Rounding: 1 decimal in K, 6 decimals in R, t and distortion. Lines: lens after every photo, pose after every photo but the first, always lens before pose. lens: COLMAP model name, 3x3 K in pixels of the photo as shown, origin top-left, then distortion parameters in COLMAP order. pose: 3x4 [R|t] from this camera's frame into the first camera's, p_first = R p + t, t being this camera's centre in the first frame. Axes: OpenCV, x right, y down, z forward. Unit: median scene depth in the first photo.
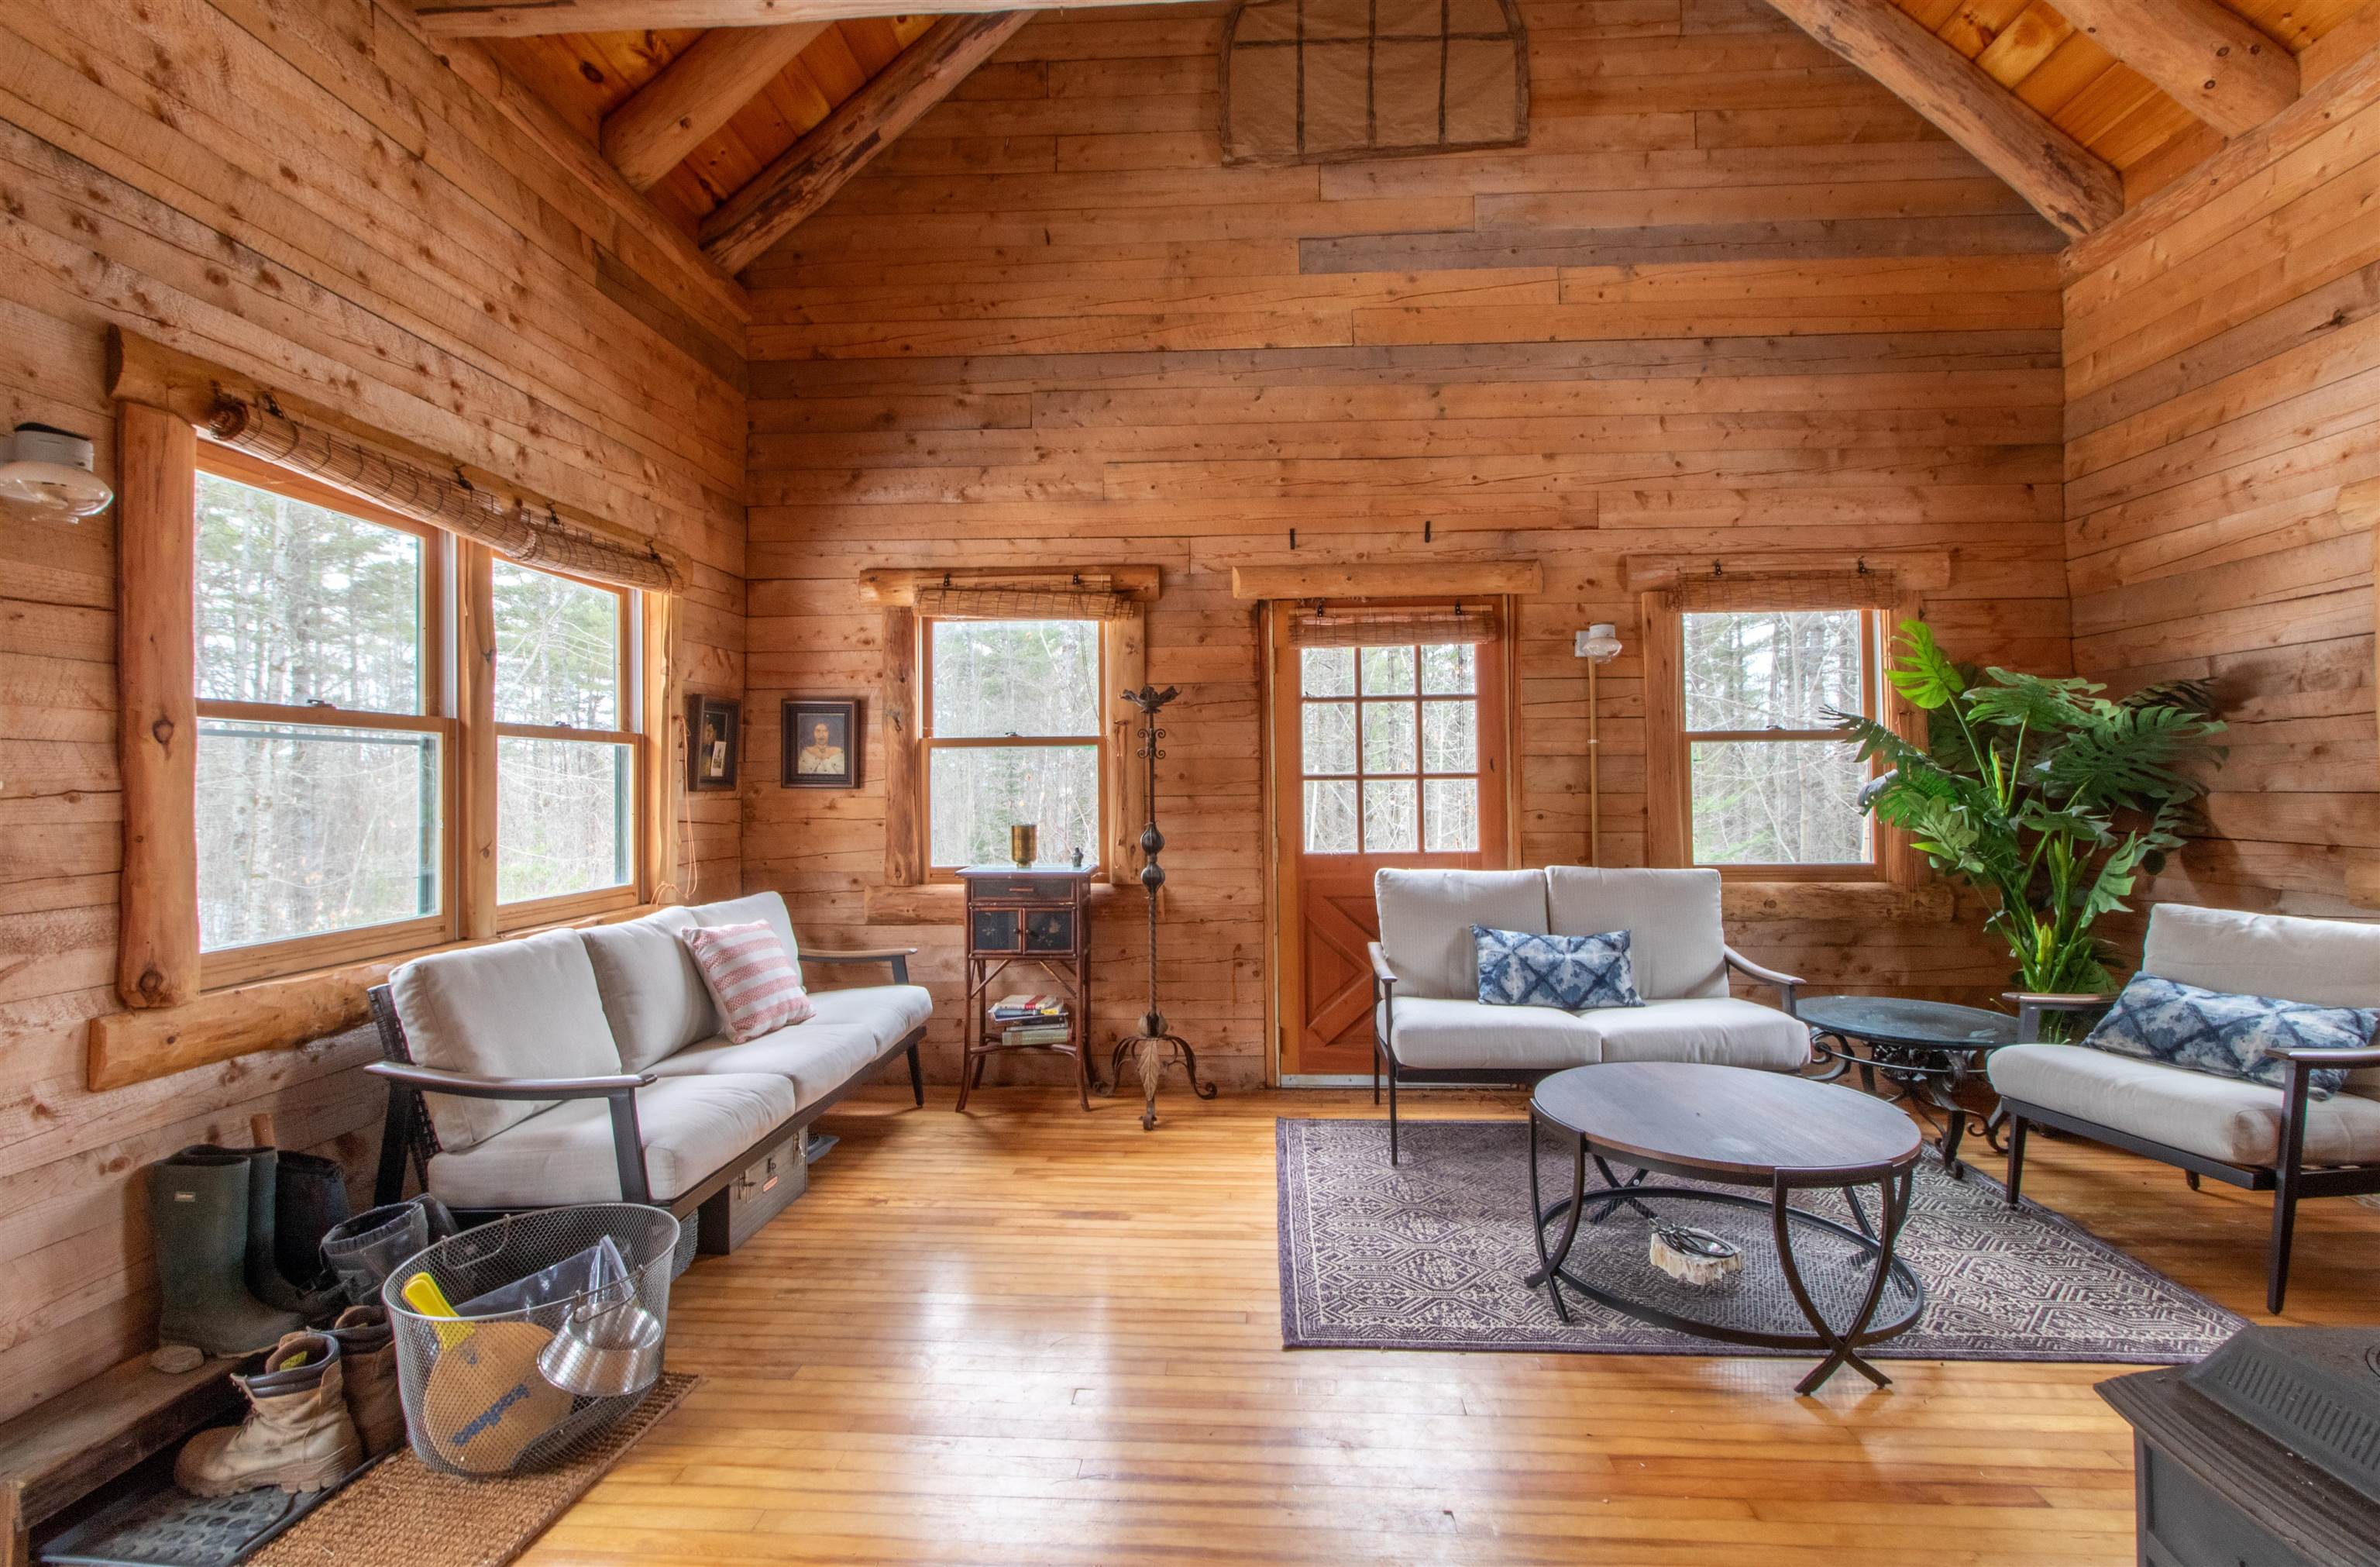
lens RADIAL K [[1128.8, 0, 1184.9], [0, 1128.8, 764.2], [0, 0, 1]] dist [0.002803, -0.000323]
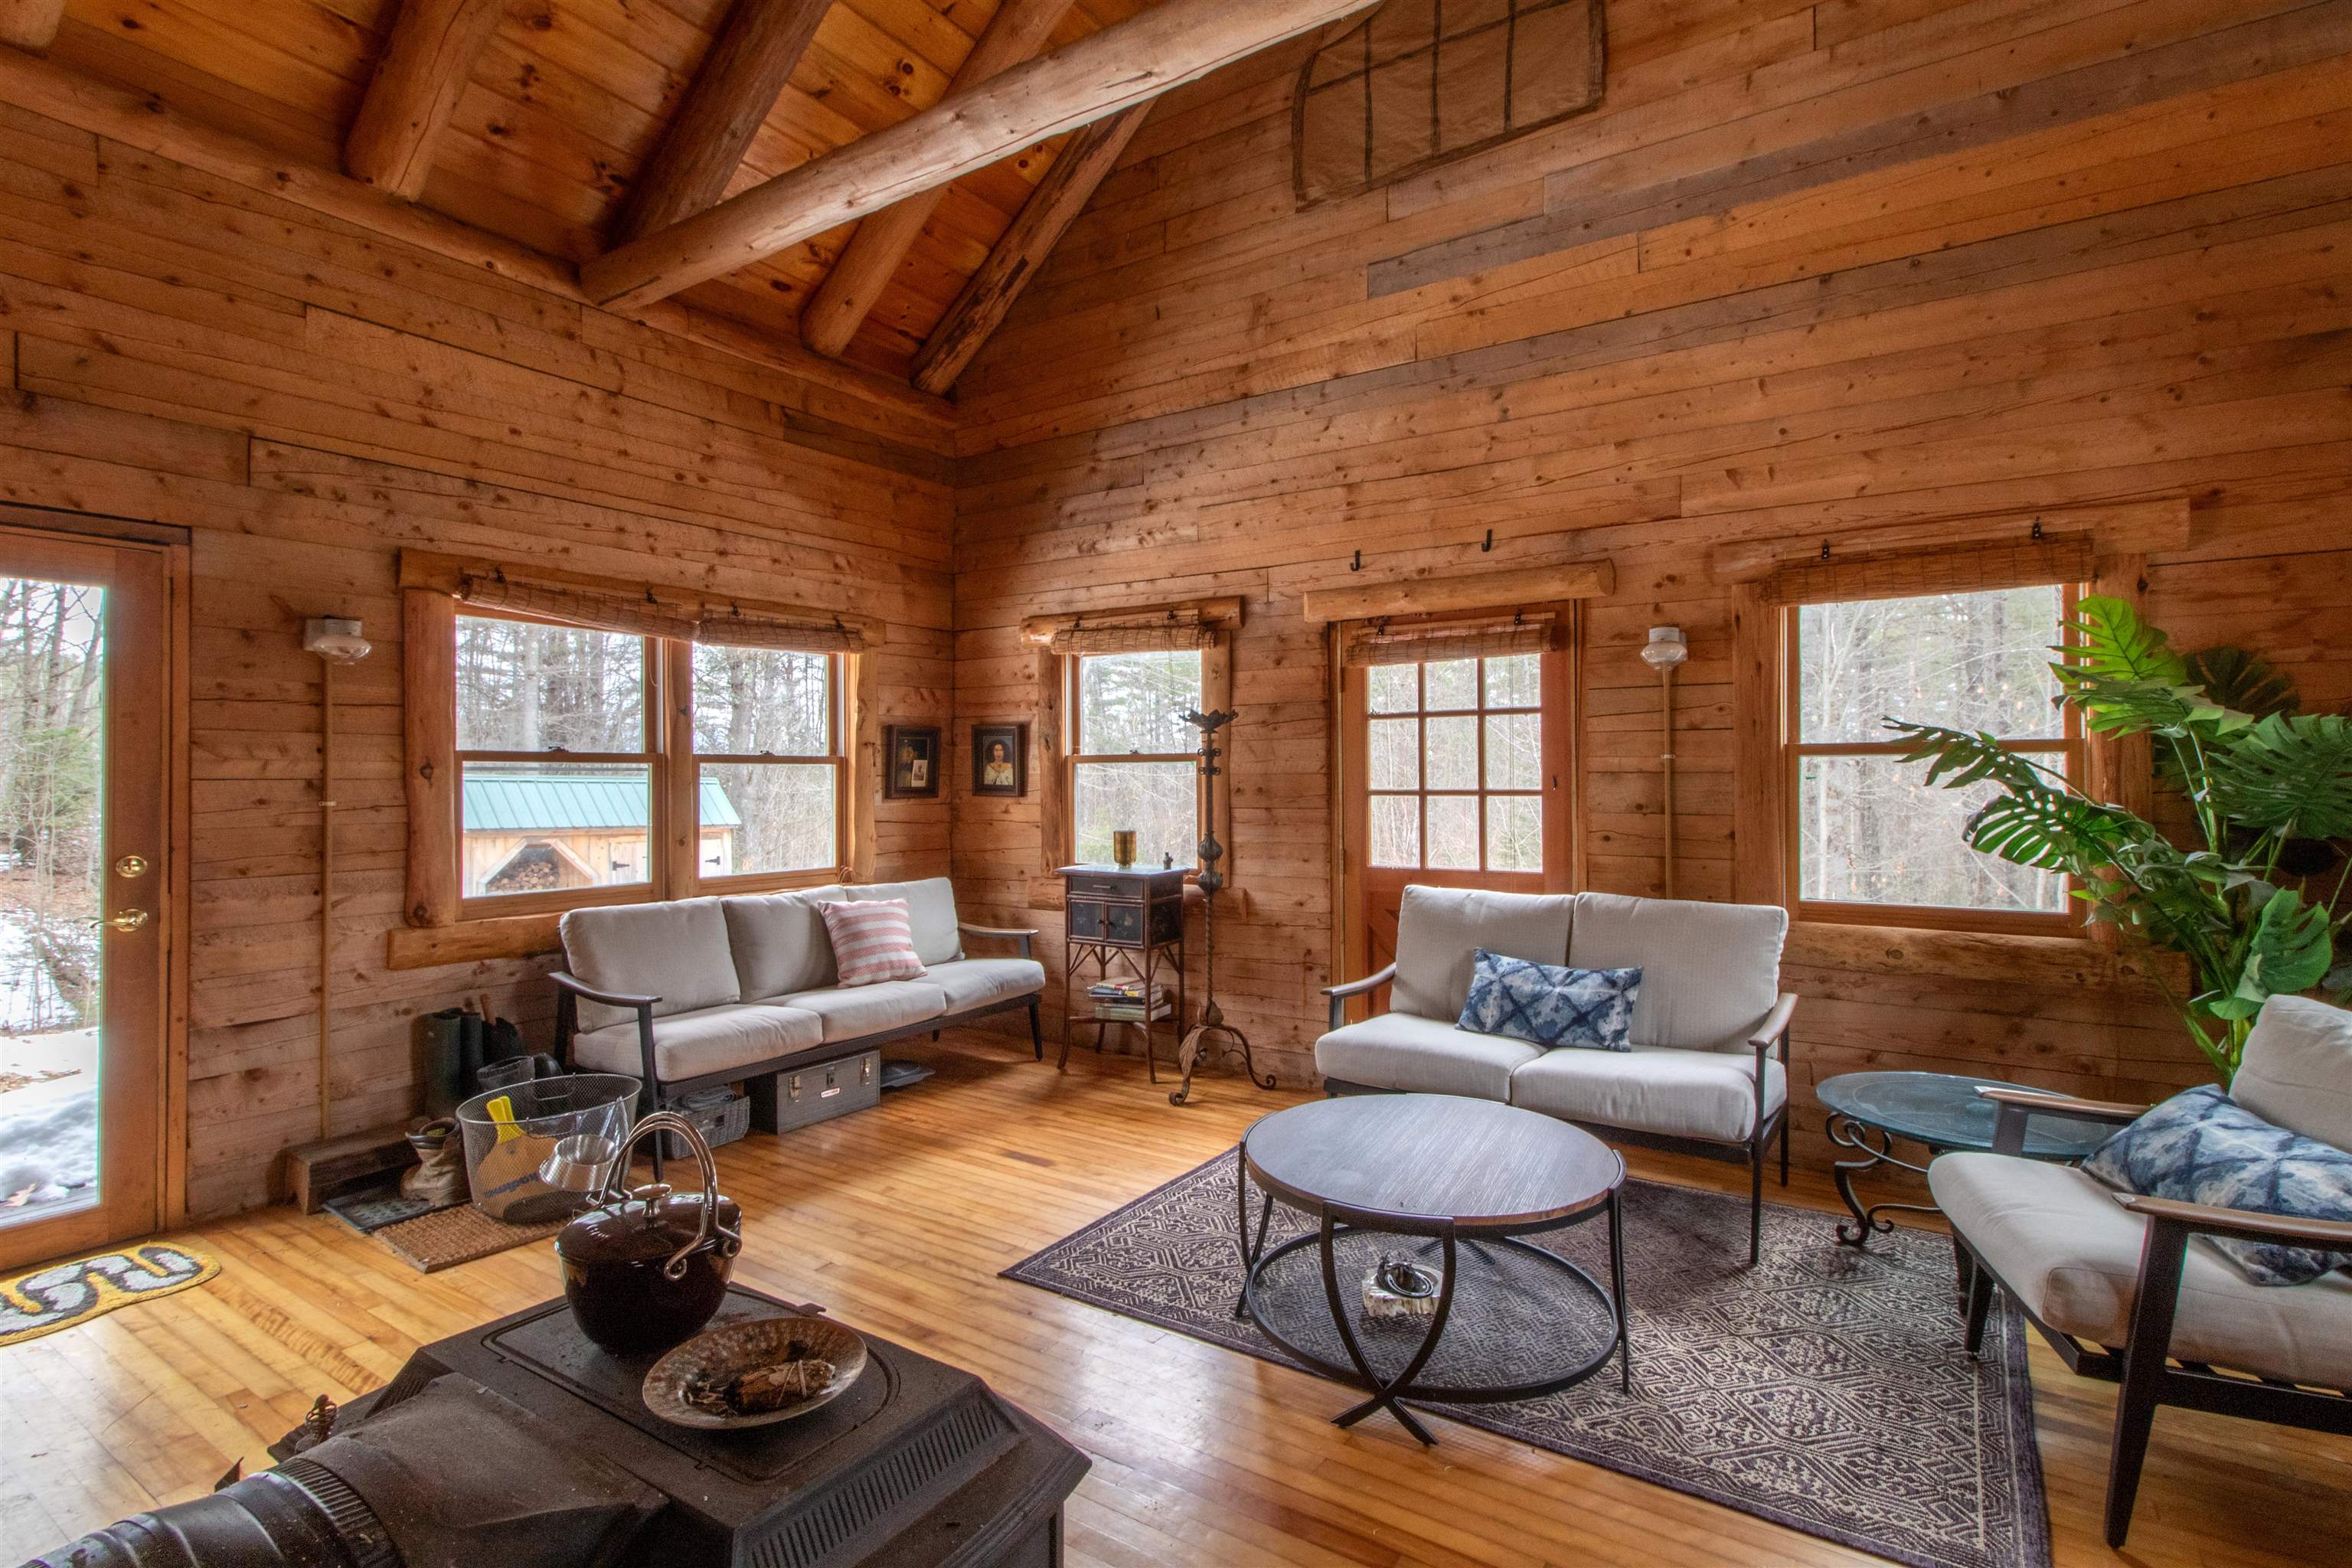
lens RADIAL K [[1111.5, 0, 1157.3], [0, 1111.5, 769.8], [0, 0, 1]] dist [0.002852, 0.000578]
pose [[0.864459, 0.001237, -0.502703, 0.468474], [0.005060, 0.999925, 0.011162, -0.022243], [0.502679, -0.012192, 0.864387, 0.032374]]
